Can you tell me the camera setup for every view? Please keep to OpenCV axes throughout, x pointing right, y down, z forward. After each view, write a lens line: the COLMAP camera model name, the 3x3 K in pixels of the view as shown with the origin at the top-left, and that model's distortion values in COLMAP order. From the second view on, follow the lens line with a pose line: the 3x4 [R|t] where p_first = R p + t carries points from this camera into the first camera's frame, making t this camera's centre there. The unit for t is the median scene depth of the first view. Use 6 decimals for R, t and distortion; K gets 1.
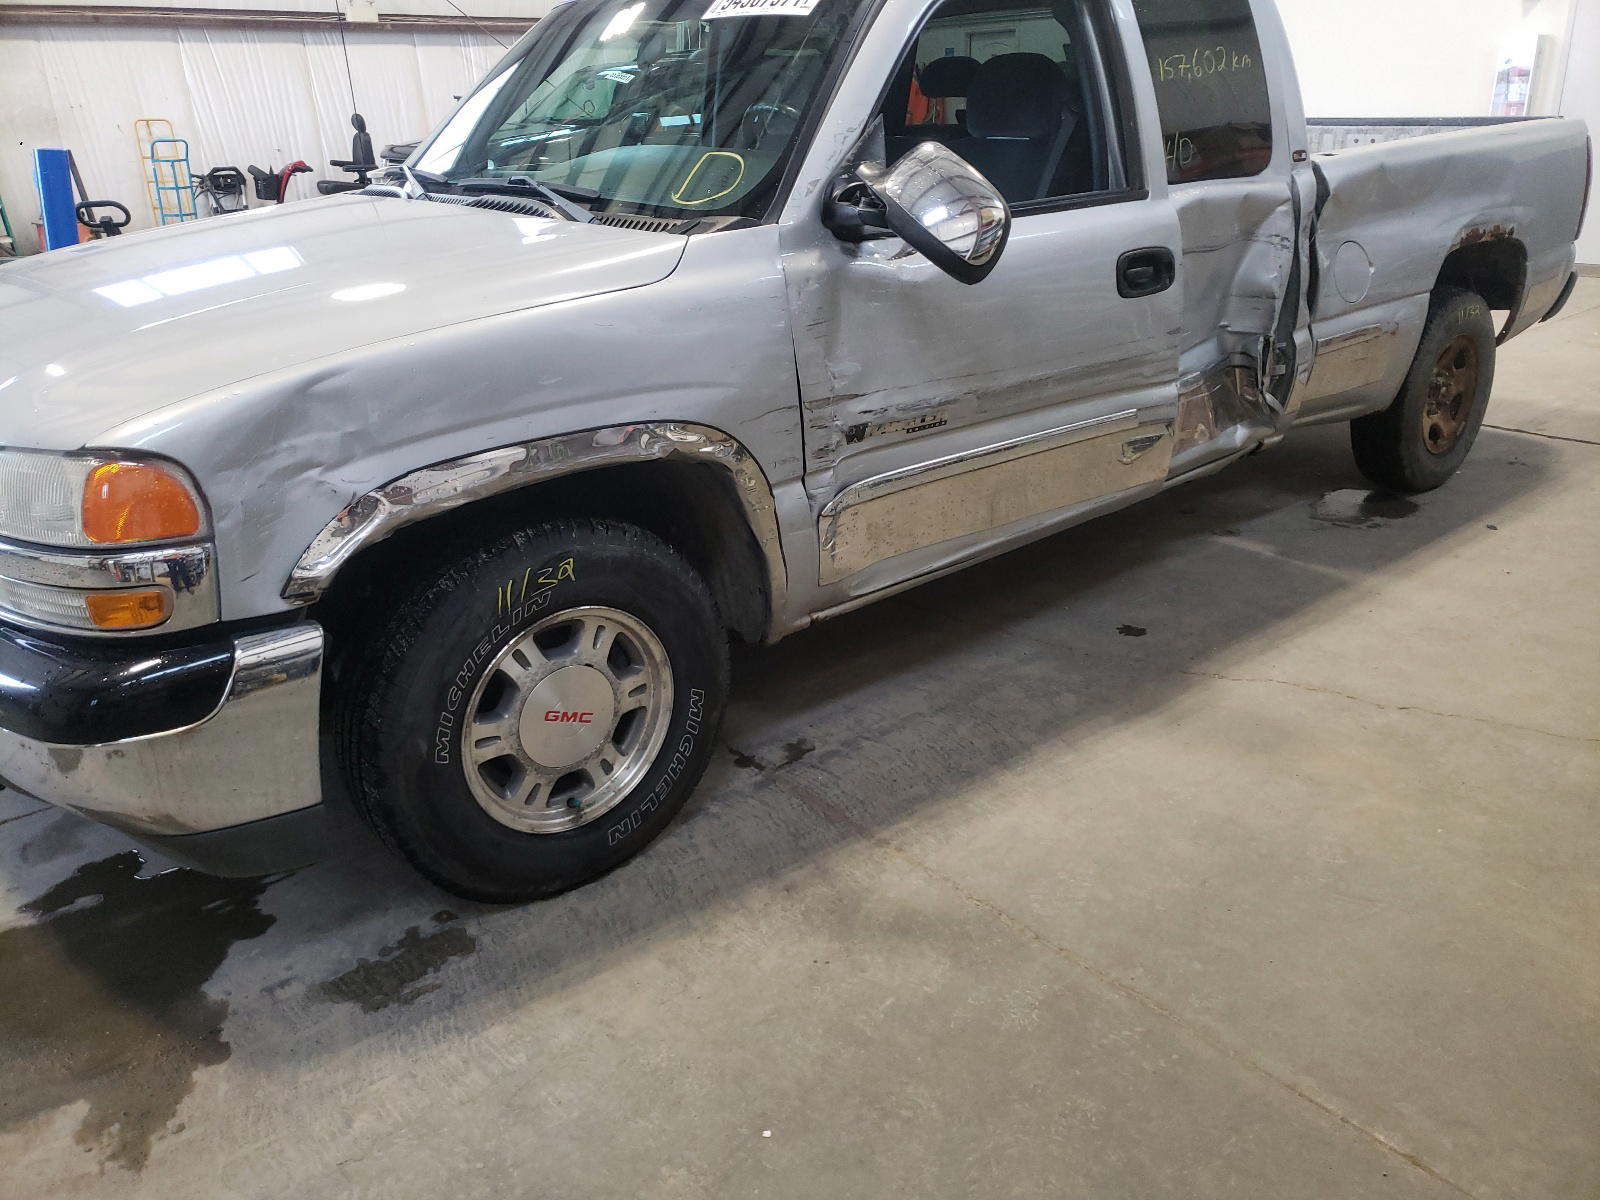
lens RADIAL K [[1240.8, 0, 810.8], [0, 1240.8, 601.1], [0, 0, 1]] dist [0.007872, 0.002609]
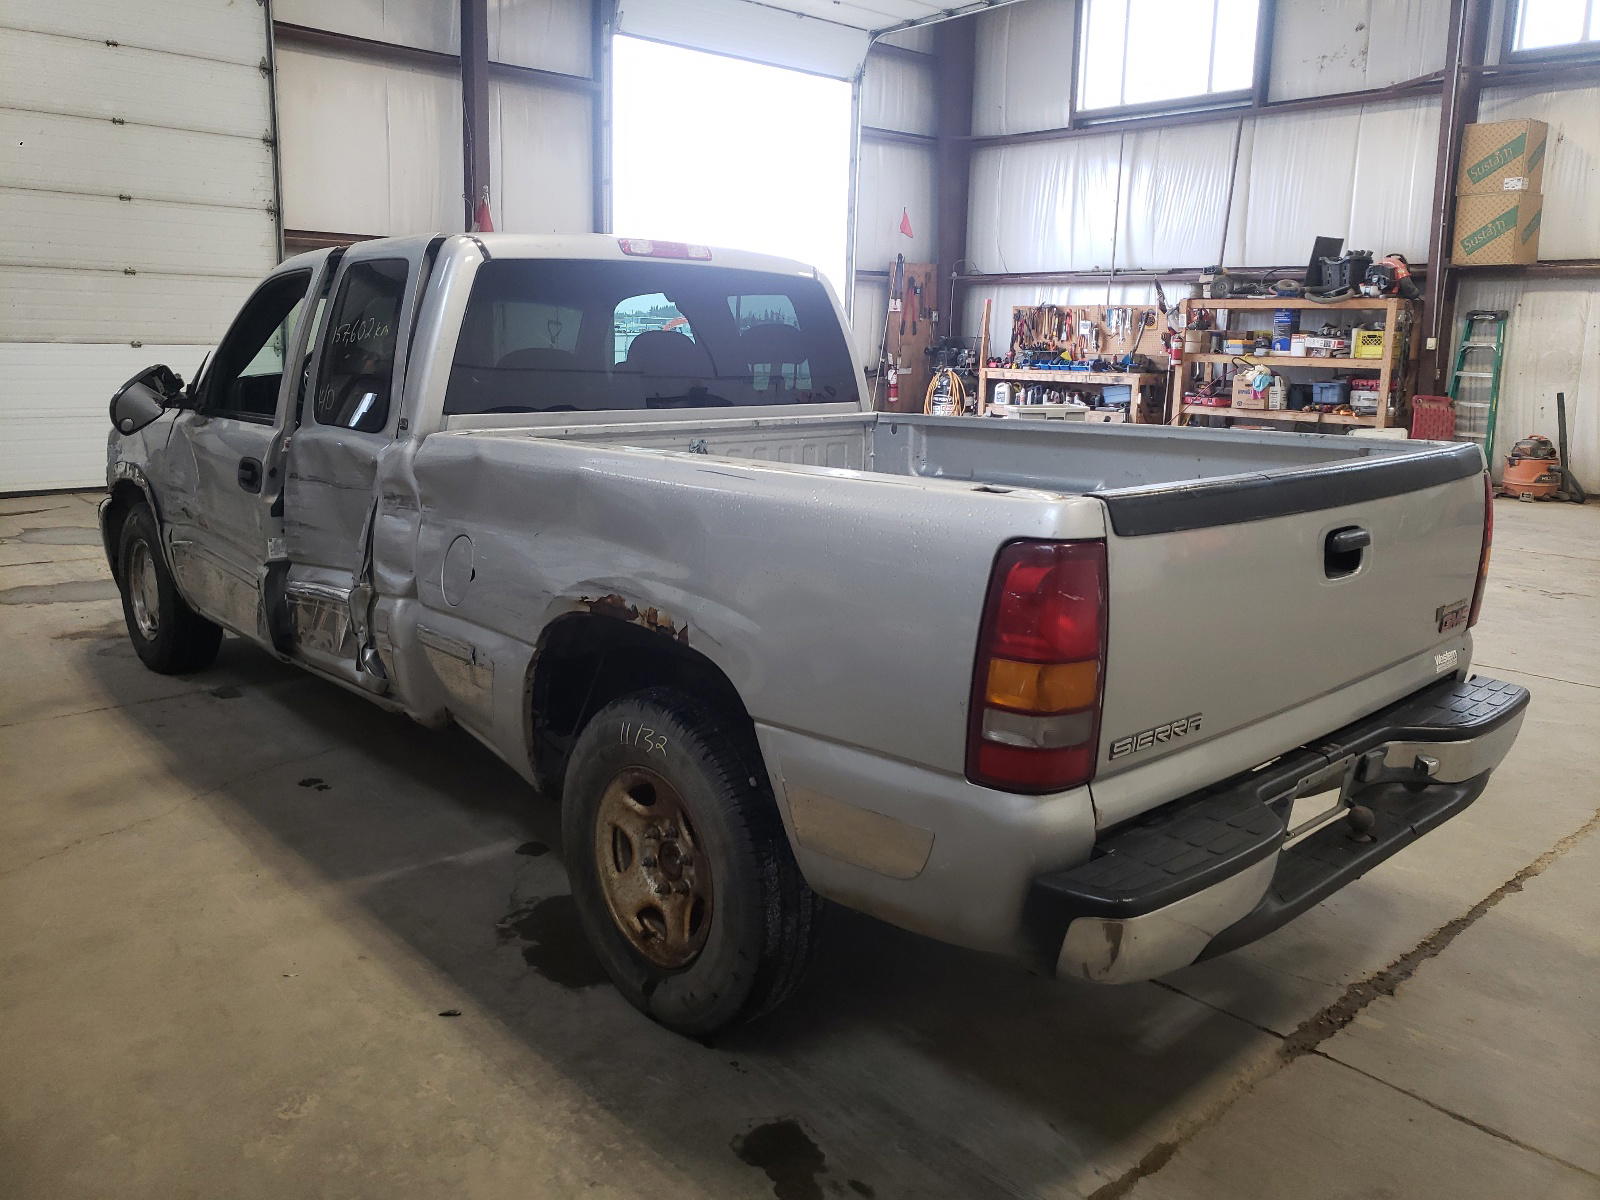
lens RADIAL K [[1240.8, 0, 810.8], [0, 1240.8, 601.1], [0, 0, 1]] dist [0.007872, 0.002609]
pose [[0.028481, 0.236458, -0.971224, 1.763236], [-0.397806, 0.894044, 0.206002, -0.721409], [0.917028, 0.380491, 0.119527, 1.565789]]
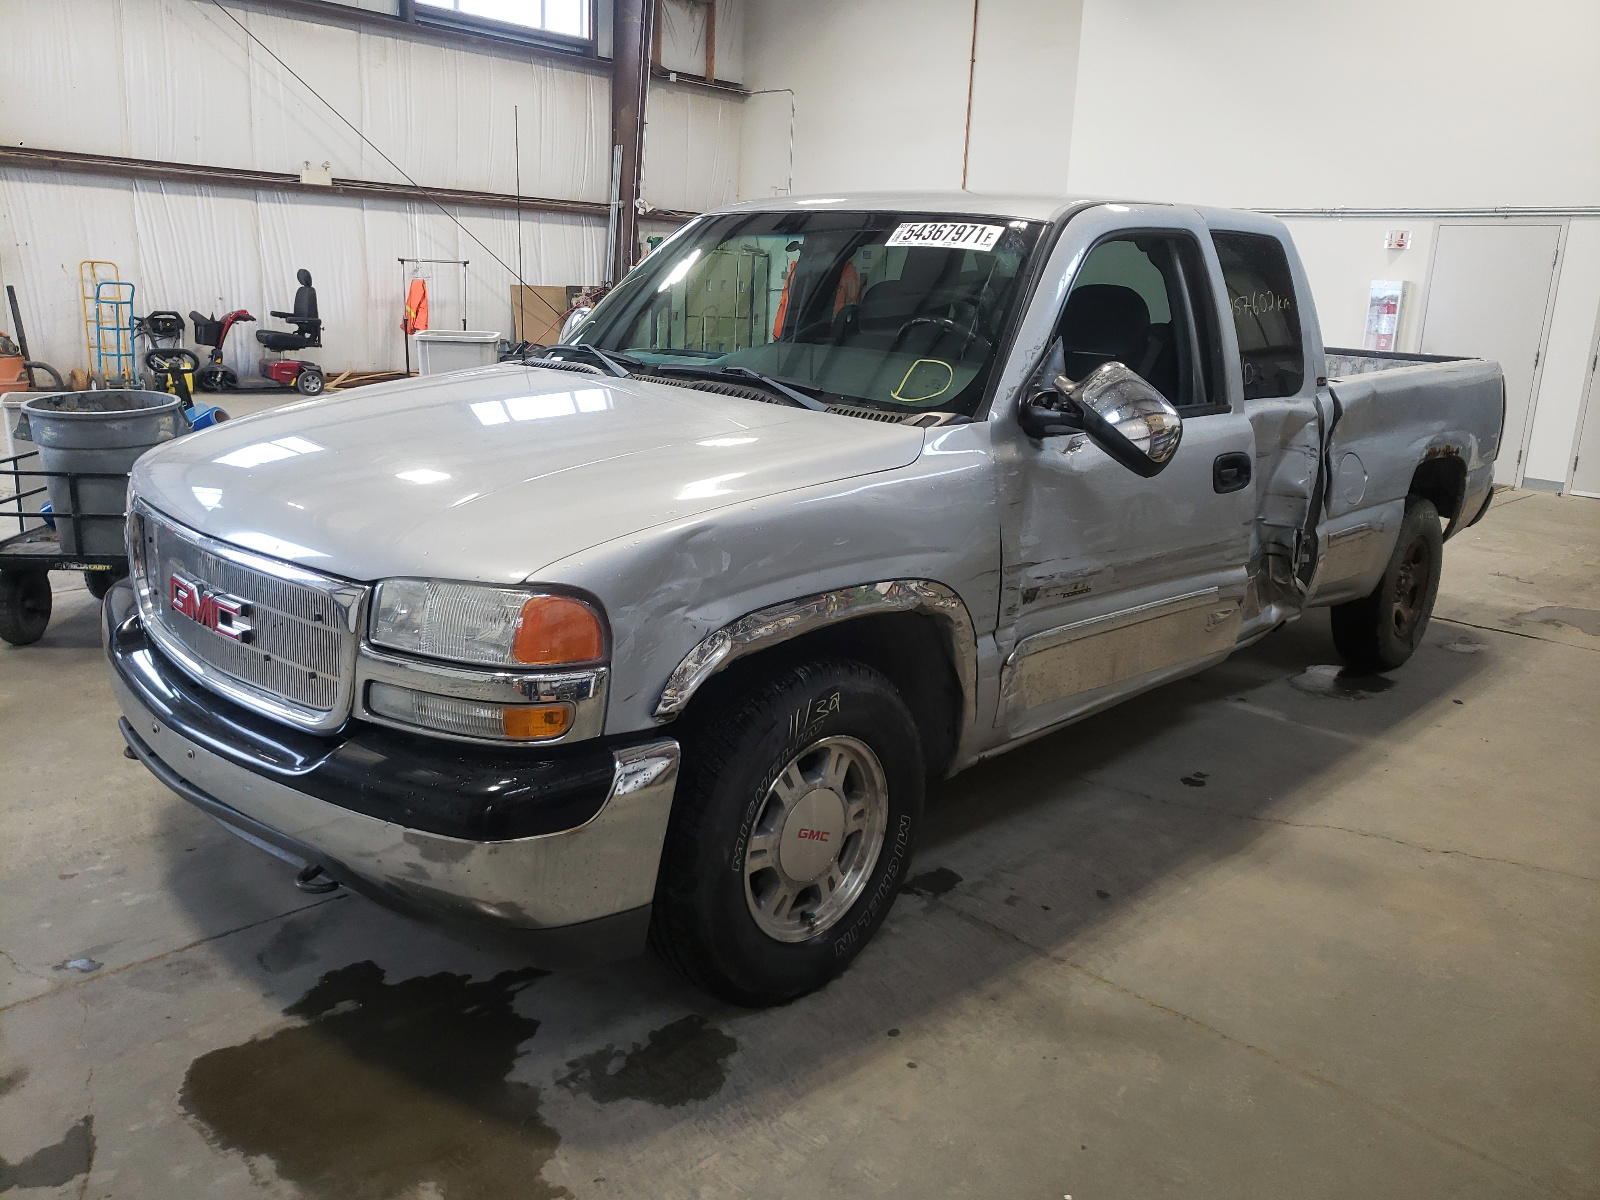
lens RADIAL K [[1265.9, 0, 797.8], [0, 1265.9, 596.6], [0, 0, 1]] dist [0.004940, -0.004713]
pose [[0.992588, 0.040347, 0.114631, -0.295828], [-0.024186, 0.989994, -0.139023, 0.032568], [-0.119094, 0.135220, 0.983632, -0.131640]]
